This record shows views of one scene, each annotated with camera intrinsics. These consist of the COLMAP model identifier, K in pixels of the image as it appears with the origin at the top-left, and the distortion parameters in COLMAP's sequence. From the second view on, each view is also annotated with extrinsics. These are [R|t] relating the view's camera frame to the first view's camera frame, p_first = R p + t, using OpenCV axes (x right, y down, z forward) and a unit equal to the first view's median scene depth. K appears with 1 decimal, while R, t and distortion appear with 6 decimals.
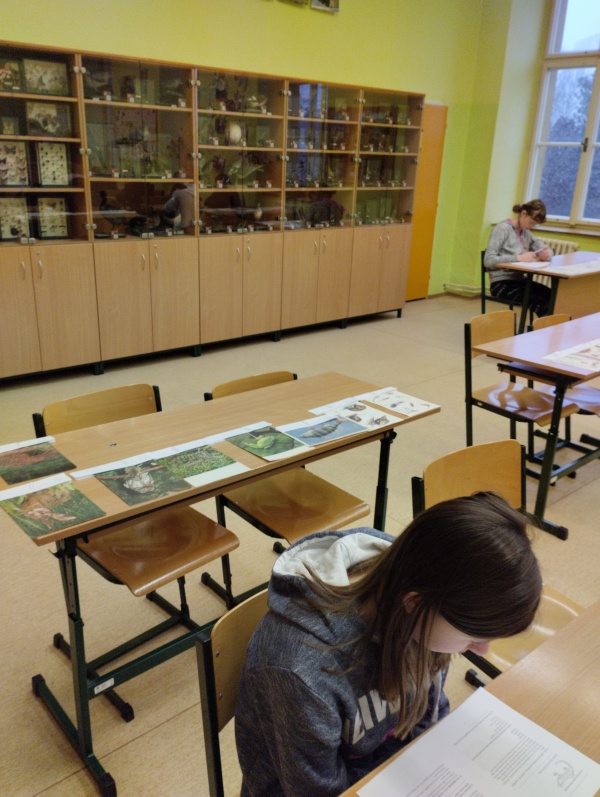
lens RADIAL K [[655.7, 0, 296.4], [0, 655.7, 400.6], [0, 0, 1]] dist [0.078887, -0.107219]
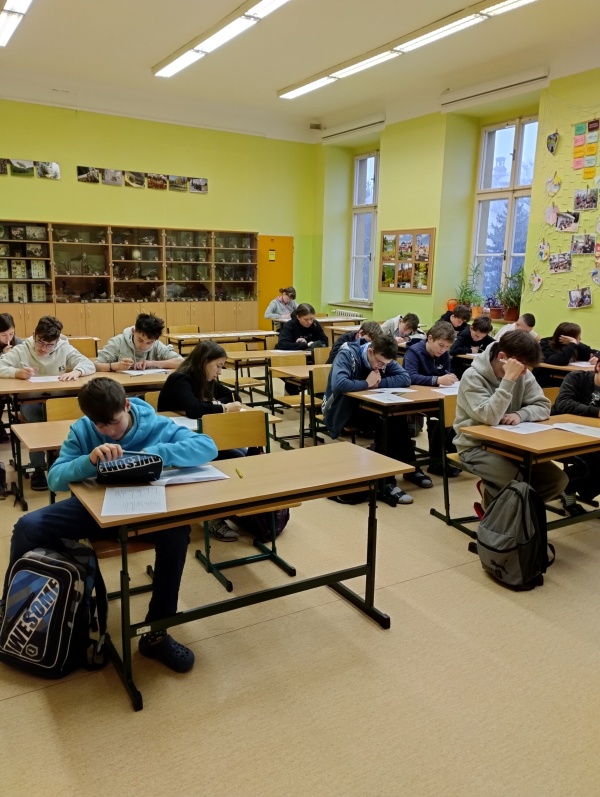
lens RADIAL K [[655.7, 0, 296.4], [0, 655.7, 400.6], [0, 0, 1]] dist [0.078887, -0.107219]
pose [[0.986014, 0.014246, -0.166053, 0.801138], [-0.040818, 0.986639, -0.157723, 0.366717], [0.161588, 0.162295, 0.973422, -0.887419]]
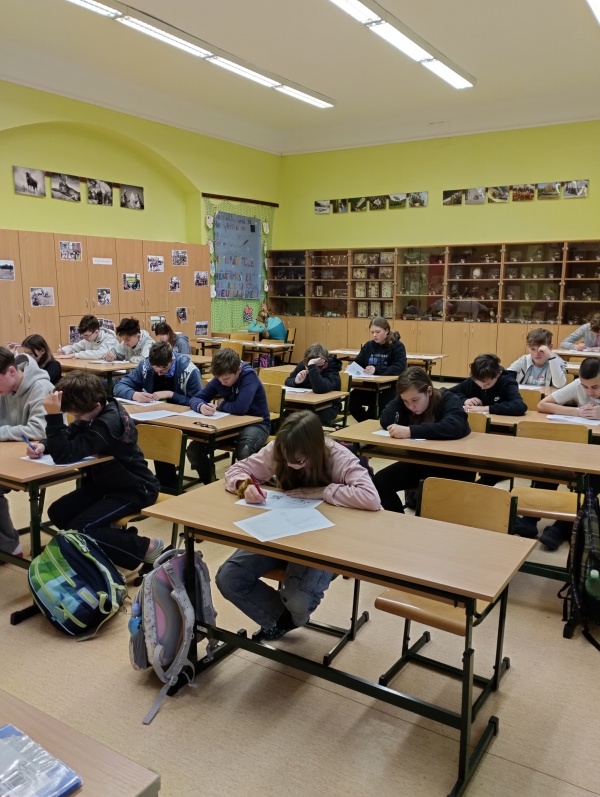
lens RADIAL K [[655.7, 0, 296.4], [0, 655.7, 400.6], [0, 0, 1]] dist [0.078887, -0.107219]
pose [[0.262990, 0.137443, -0.954958, 1.840988], [-0.332249, 0.942160, 0.044102, 0.044395], [0.905785, 0.305686, 0.293444, 0.072839]]
